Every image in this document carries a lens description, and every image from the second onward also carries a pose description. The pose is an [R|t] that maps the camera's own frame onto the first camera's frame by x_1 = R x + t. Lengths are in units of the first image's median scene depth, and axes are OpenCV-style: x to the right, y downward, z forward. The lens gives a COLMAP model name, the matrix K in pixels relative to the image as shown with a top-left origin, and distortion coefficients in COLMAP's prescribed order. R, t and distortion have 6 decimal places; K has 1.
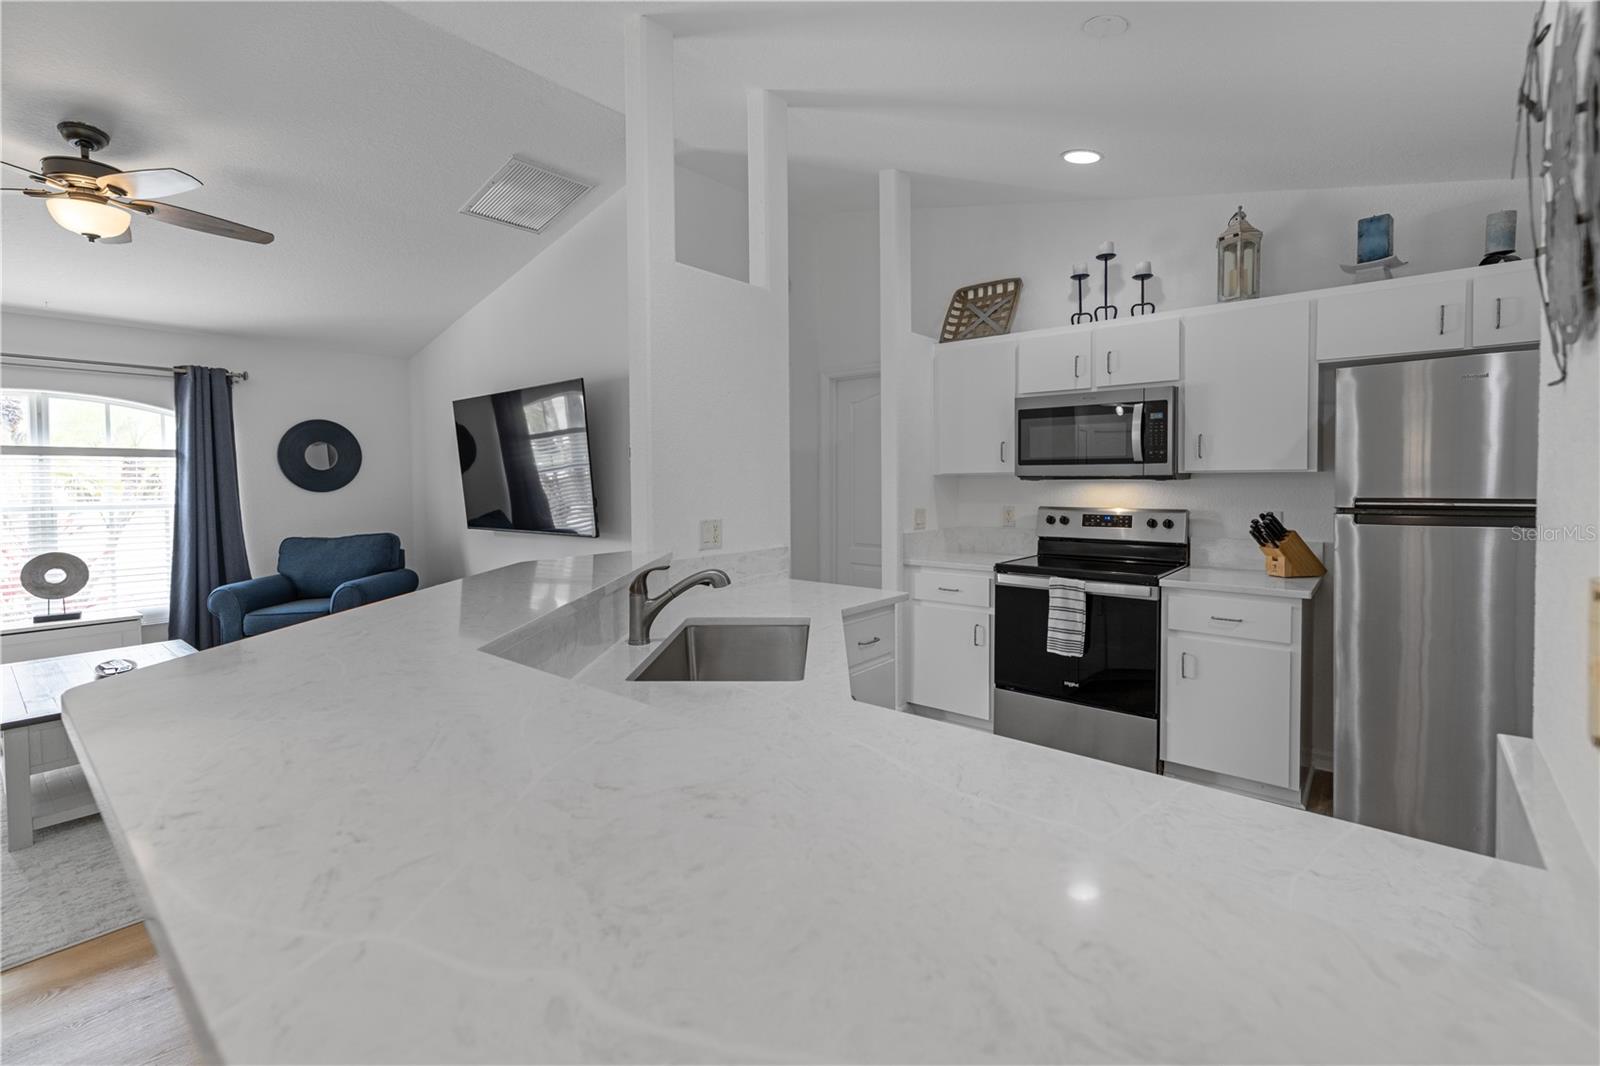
lens RADIAL K [[710.7, 0, 803.8], [0, 710.7, 500.8], [0, 0, 1]] dist [-0.002825, 0.002503]
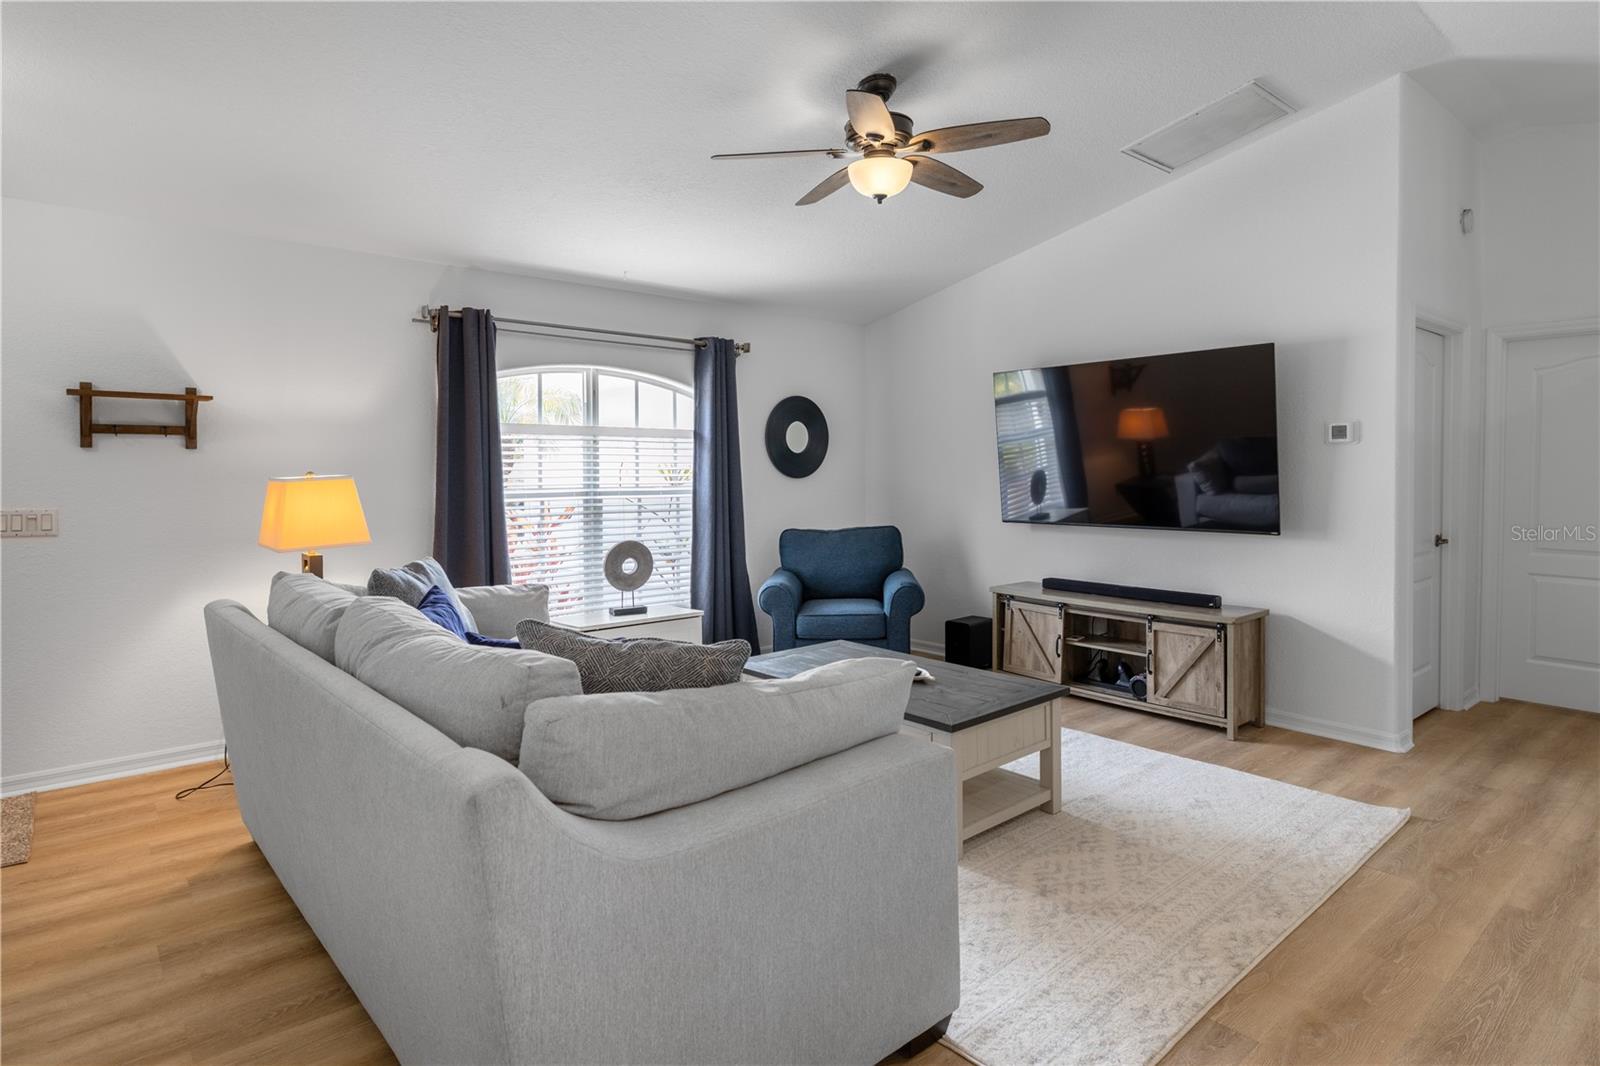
lens RADIAL K [[877.2, 0, 796.3], [0, 877.2, 489.6], [0, 0, 1]] dist [-0.005001, -0.000066]
pose [[0.985856, 0.009125, -0.167349, -0.585435], [-0.009779, 0.999947, -0.003083, 0.006512], [0.167312, 0.004676, 0.985893, -0.084310]]
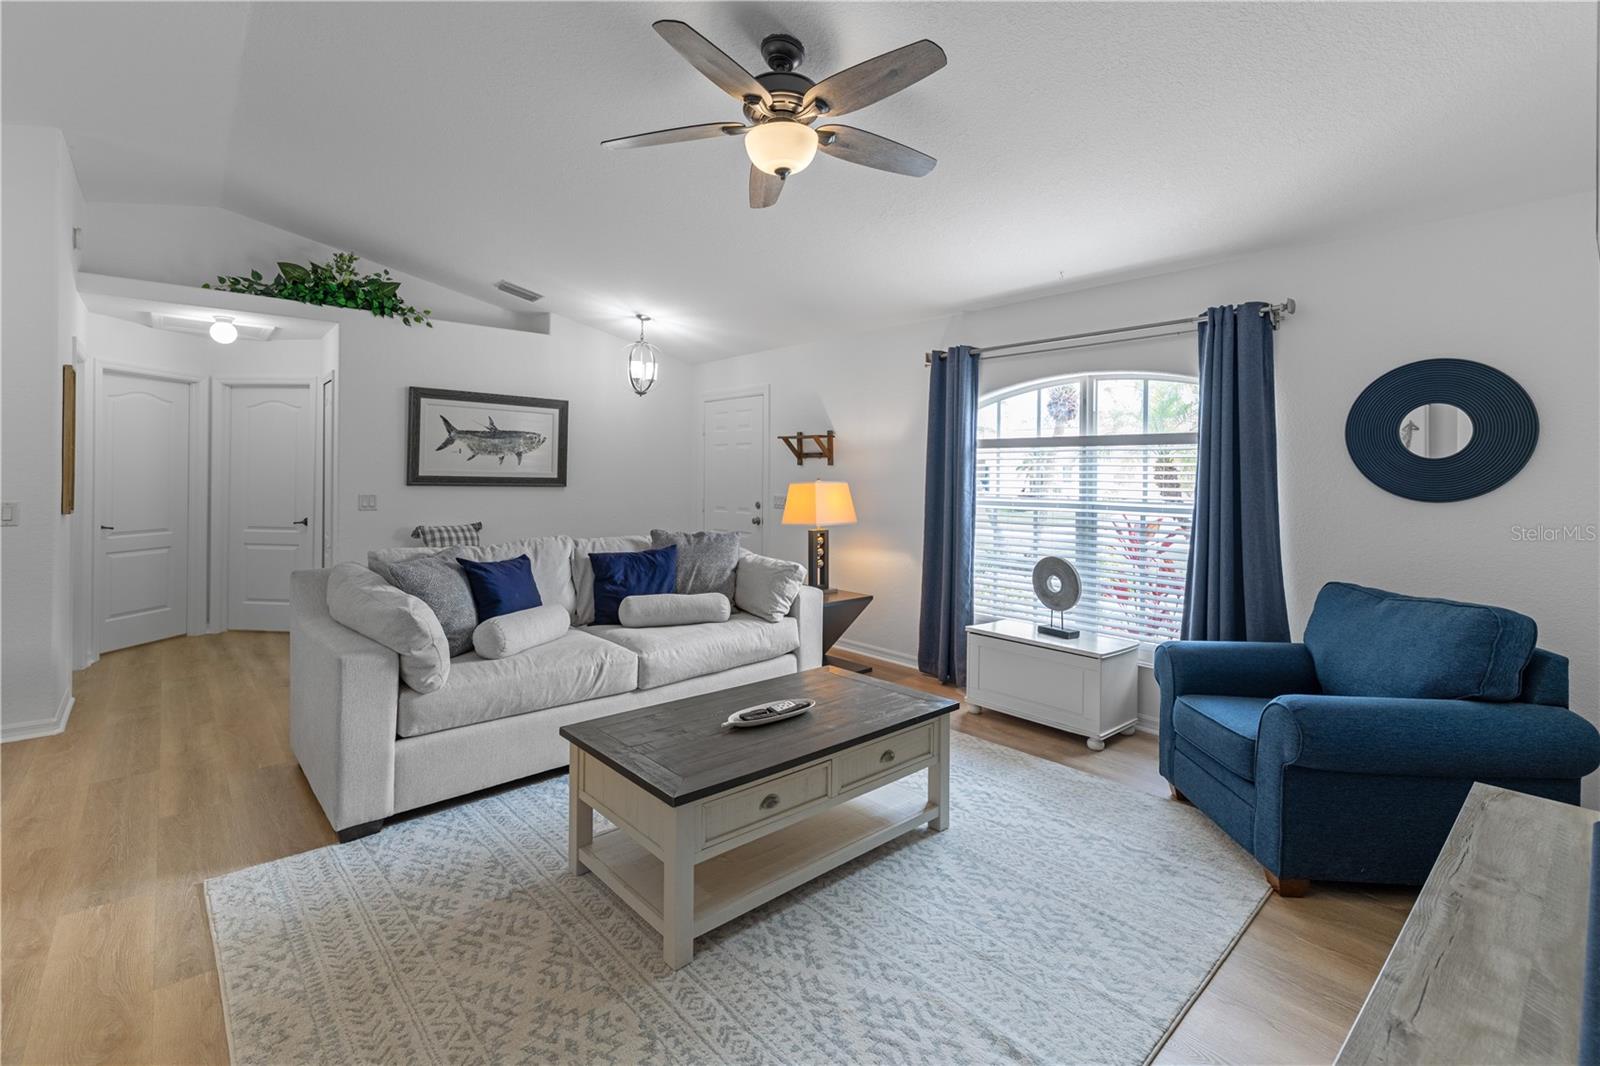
lens RADIAL K [[710.7, 0, 801.3], [0, 710.7, 472.0], [0, 0, 1]] dist [-0.002825, 0.002503]
pose [[-0.153640, 0.001596, -0.988126, -0.129535], [-0.038505, 0.999229, 0.007601, -0.023588], [0.987376, 0.039216, -0.153460, 0.741706]]
